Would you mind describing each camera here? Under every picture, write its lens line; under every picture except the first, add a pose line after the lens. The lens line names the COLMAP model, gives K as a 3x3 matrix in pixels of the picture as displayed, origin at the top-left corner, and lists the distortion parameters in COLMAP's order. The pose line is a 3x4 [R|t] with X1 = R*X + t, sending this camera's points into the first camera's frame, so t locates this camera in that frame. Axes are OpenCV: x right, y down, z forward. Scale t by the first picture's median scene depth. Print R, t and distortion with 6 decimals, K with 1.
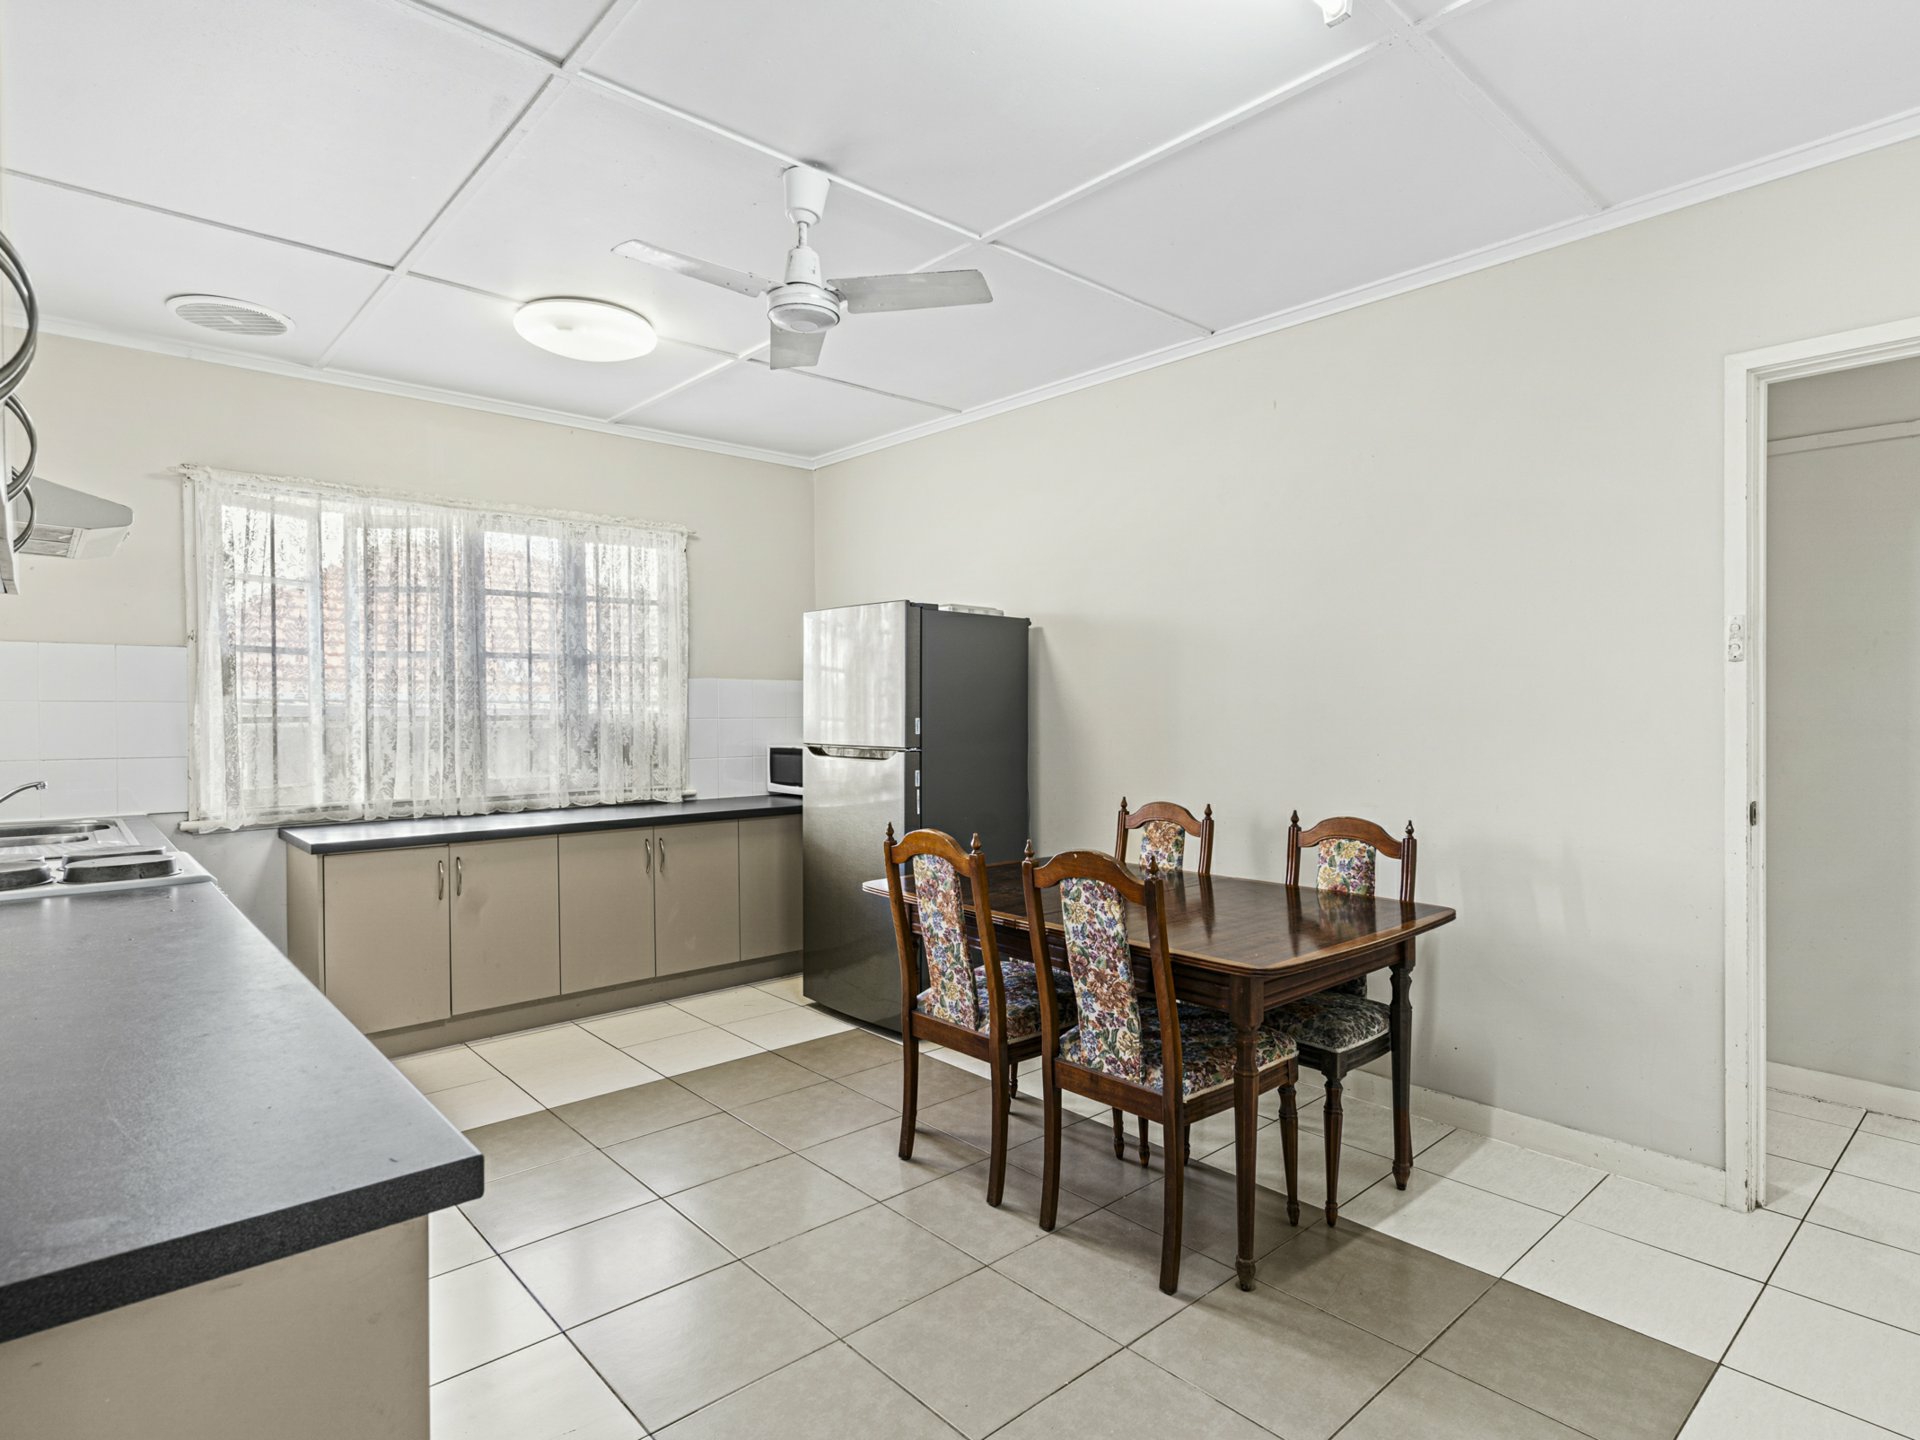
lens RADIAL K [[1032.3, 0, 971.0], [0, 1032.3, 713.6], [0, 0, 1]] dist [0.003013, 0.000322]
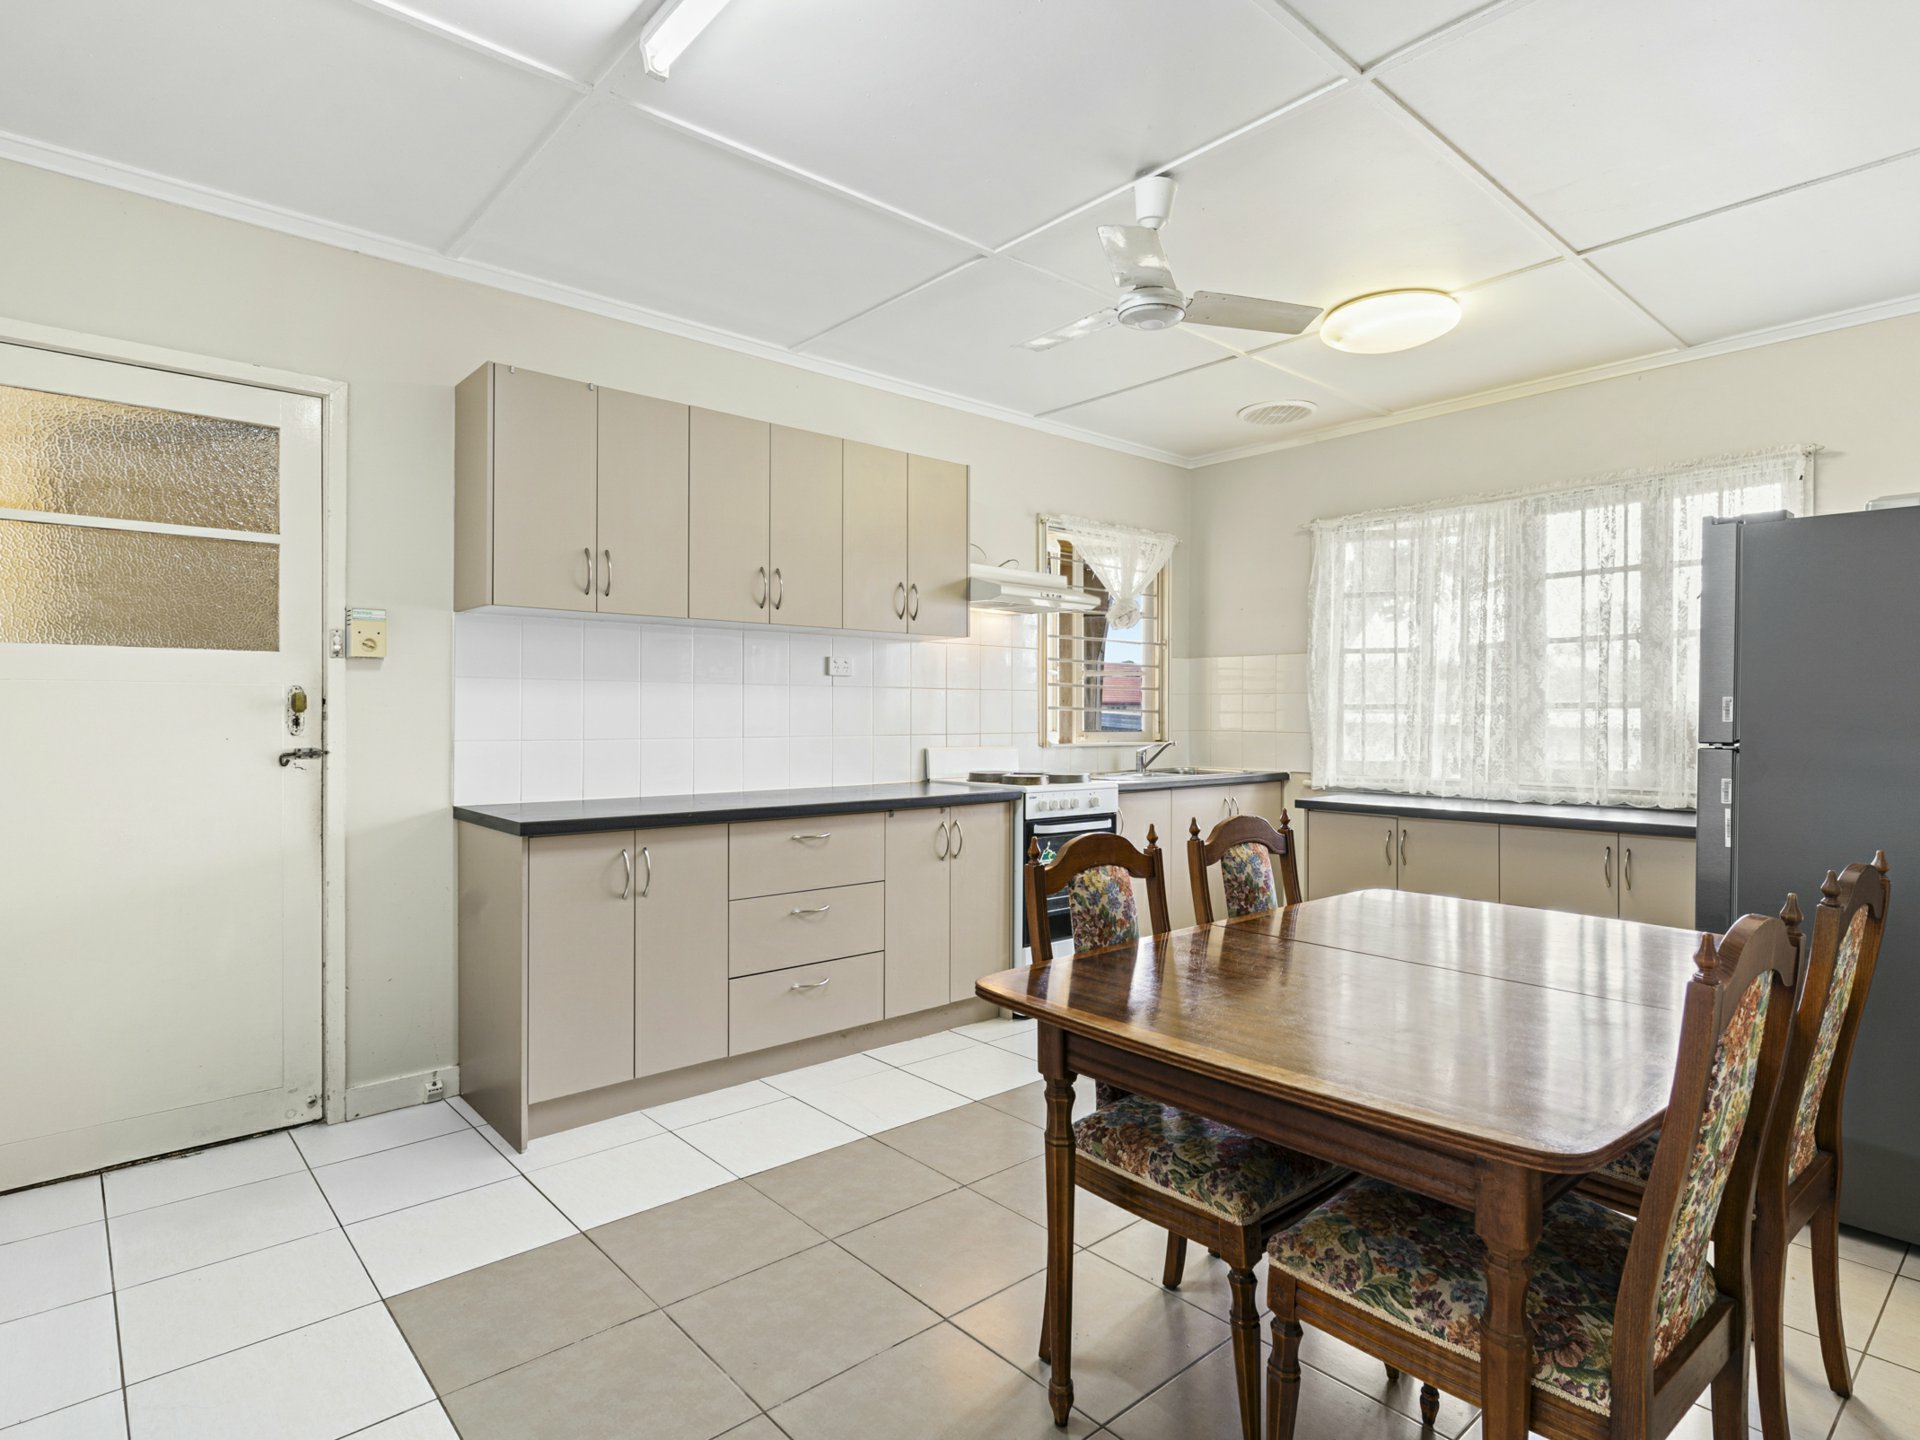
lens RADIAL K [[1032.3, 0, 971.1], [0, 1032.3, 720.2], [0, 0, 1]] dist [0.003013, 0.000322]
pose [[-0.014703, 0.006288, -0.999872, 0.590280], [-0.009002, 0.999939, 0.006421, 0.018945], [0.999851, 0.009095, -0.014646, 0.540216]]
